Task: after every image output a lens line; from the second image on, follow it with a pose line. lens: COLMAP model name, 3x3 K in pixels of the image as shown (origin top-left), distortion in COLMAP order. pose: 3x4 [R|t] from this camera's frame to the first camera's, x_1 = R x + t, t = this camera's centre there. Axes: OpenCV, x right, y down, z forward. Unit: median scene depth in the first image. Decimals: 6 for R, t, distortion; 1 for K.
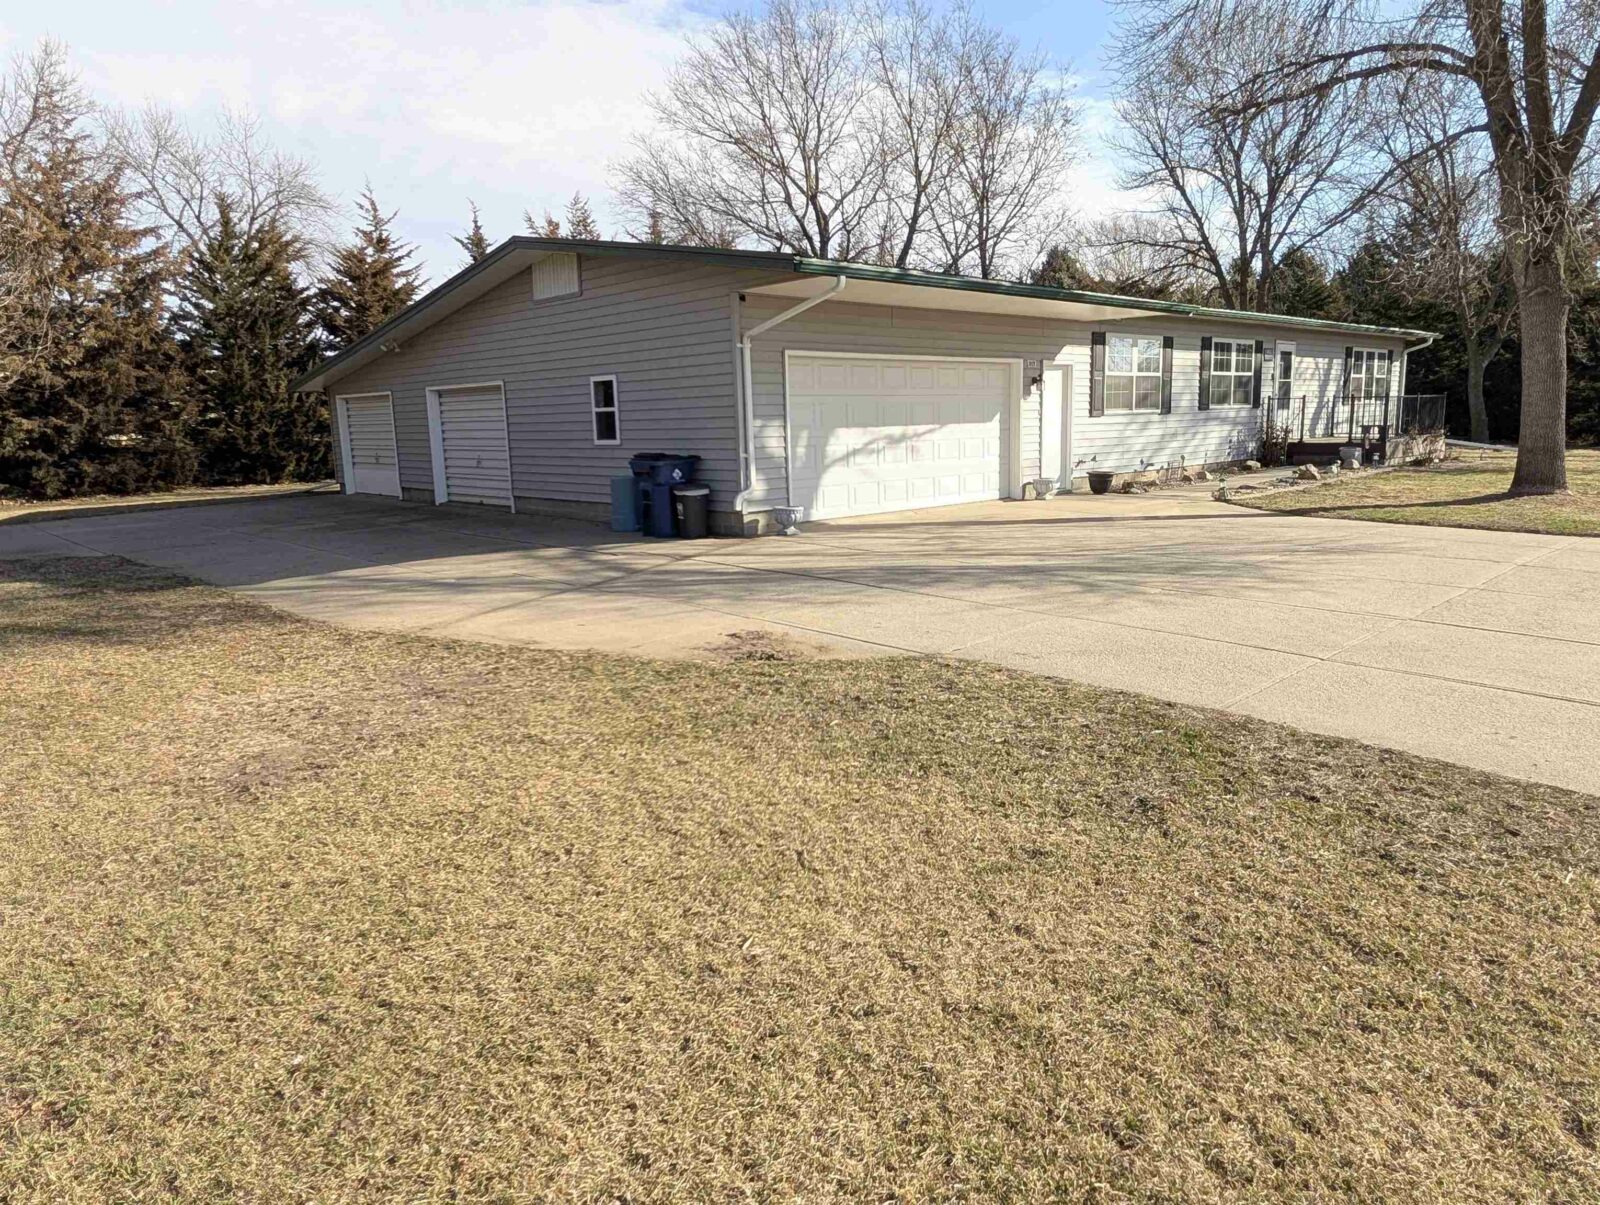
lens RADIAL K [[1084.4, 0, 827.3], [0, 1084.4, 603.6], [0, 0, 1]] dist [0.003629, 0.003074]
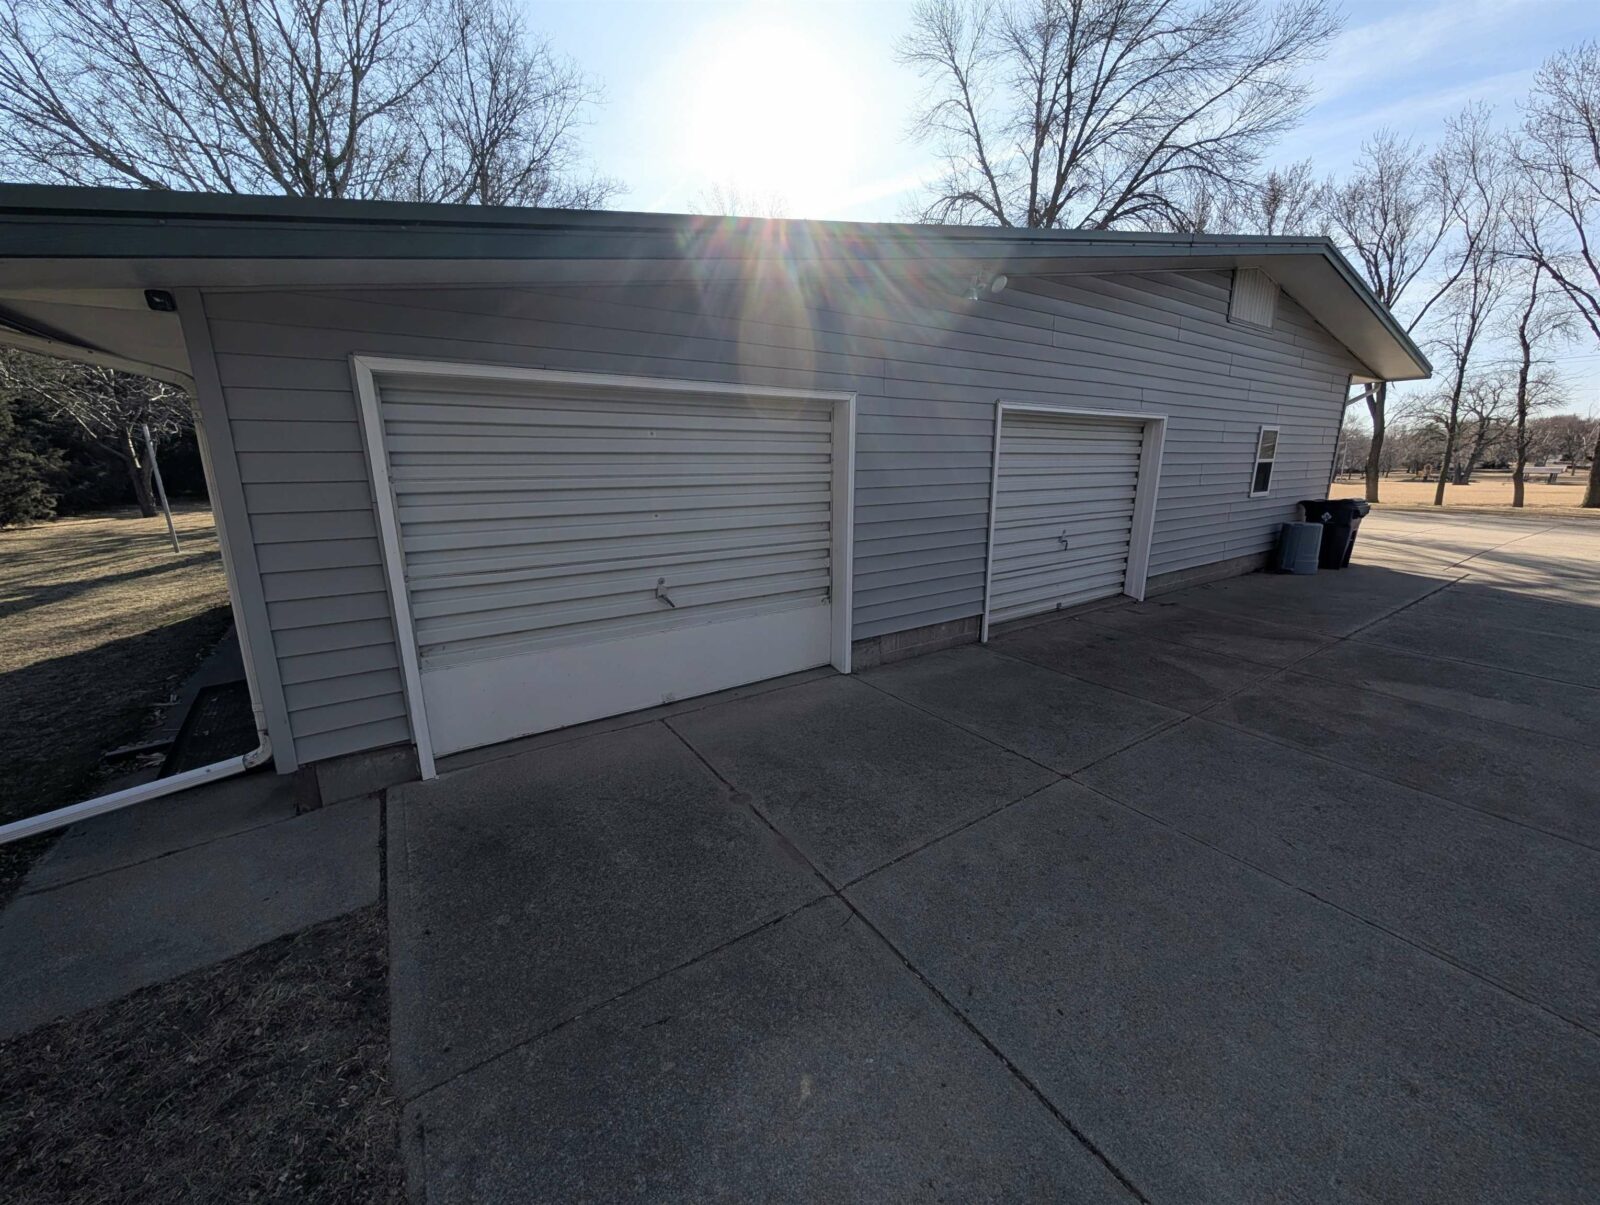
lens RADIAL K [[607.4, 0, 792.5], [0, 607.4, 603.0], [0, 0, 1]] dist [0.002090, 0.000301]
pose [[0.154876, -0.215324, 0.964183, -0.655319], [0.164155, 0.968001, 0.189808, -0.180314], [-0.974200, 0.128879, 0.185267, 1.050536]]
